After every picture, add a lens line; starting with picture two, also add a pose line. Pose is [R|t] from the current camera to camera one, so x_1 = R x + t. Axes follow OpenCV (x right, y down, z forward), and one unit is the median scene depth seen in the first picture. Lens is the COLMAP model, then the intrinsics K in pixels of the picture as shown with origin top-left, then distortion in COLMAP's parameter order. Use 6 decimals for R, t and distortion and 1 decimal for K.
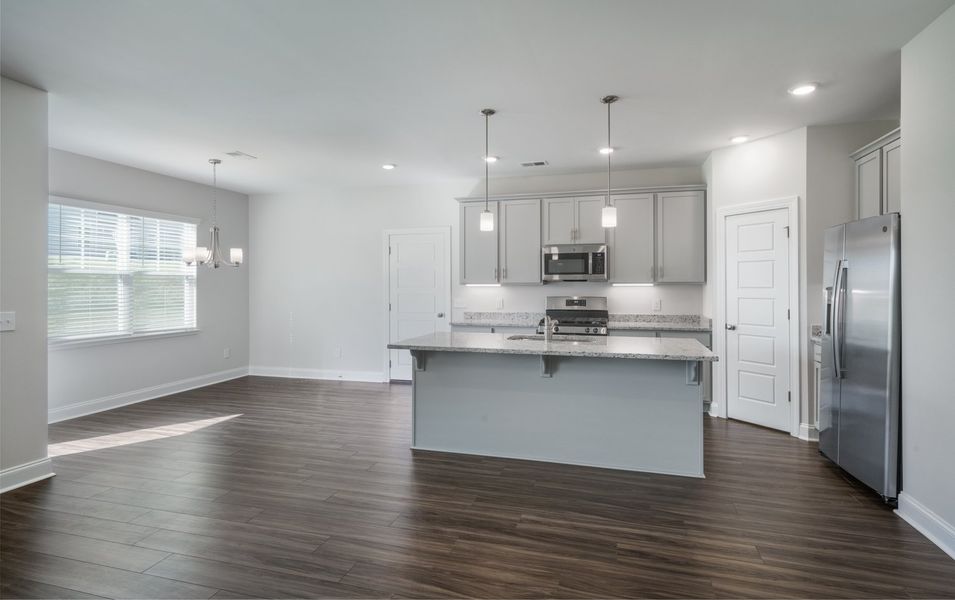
lens RADIAL K [[488.7, 0, 473.8], [0, 488.7, 281.9], [0, 0, 1]] dist [-0.000256, -0.000438]
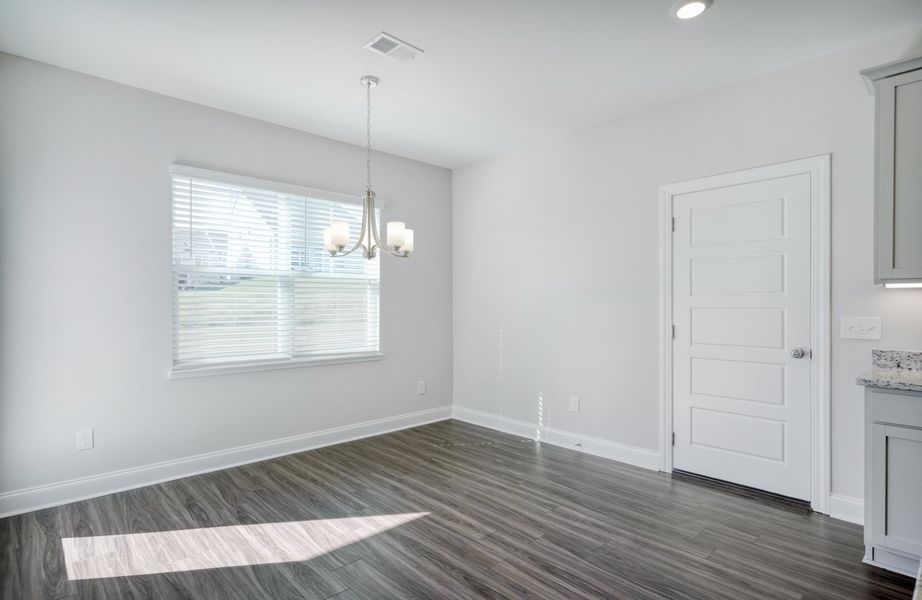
lens RADIAL K [[472.9, 0, 439.3], [0, 472.9, 306.2], [0, 0, 1]] dist [-0.006560, 0.001504]
pose [[0.848866, 0.005857, -0.528575, -0.137274], [0.000127, 0.999936, 0.011285, 0.021523], [0.528608, -0.009647, 0.848811, 0.508560]]
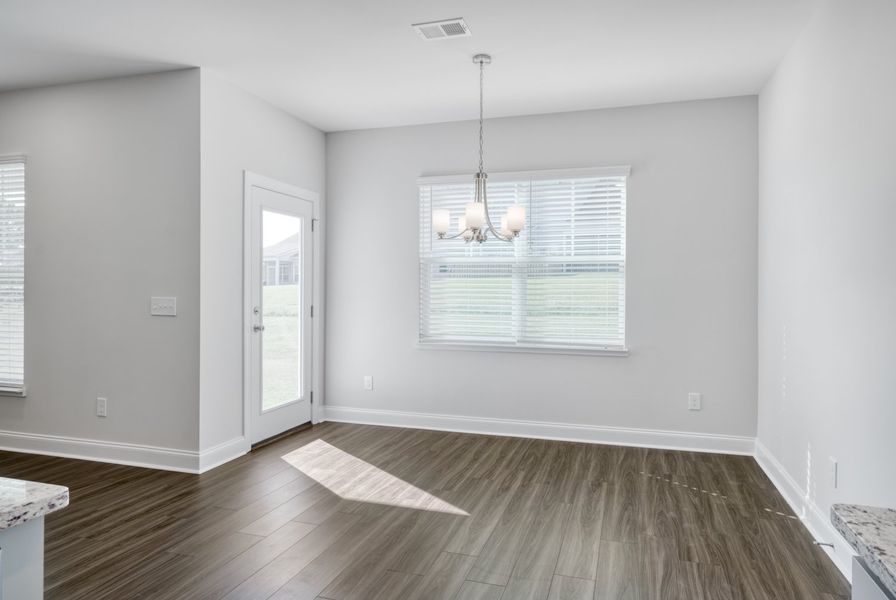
lens RADIAL K [[527.1, 0, 478.4], [0, 527.1, 292.9], [0, 0, 1]] dist [-0.001762, -0.000264]
pose [[0.004066, 0.007750, -0.999962, 0.096277], [0.001364, 0.999969, 0.007756, 0.025253], [0.999991, -0.001395, 0.004055, 0.920619]]
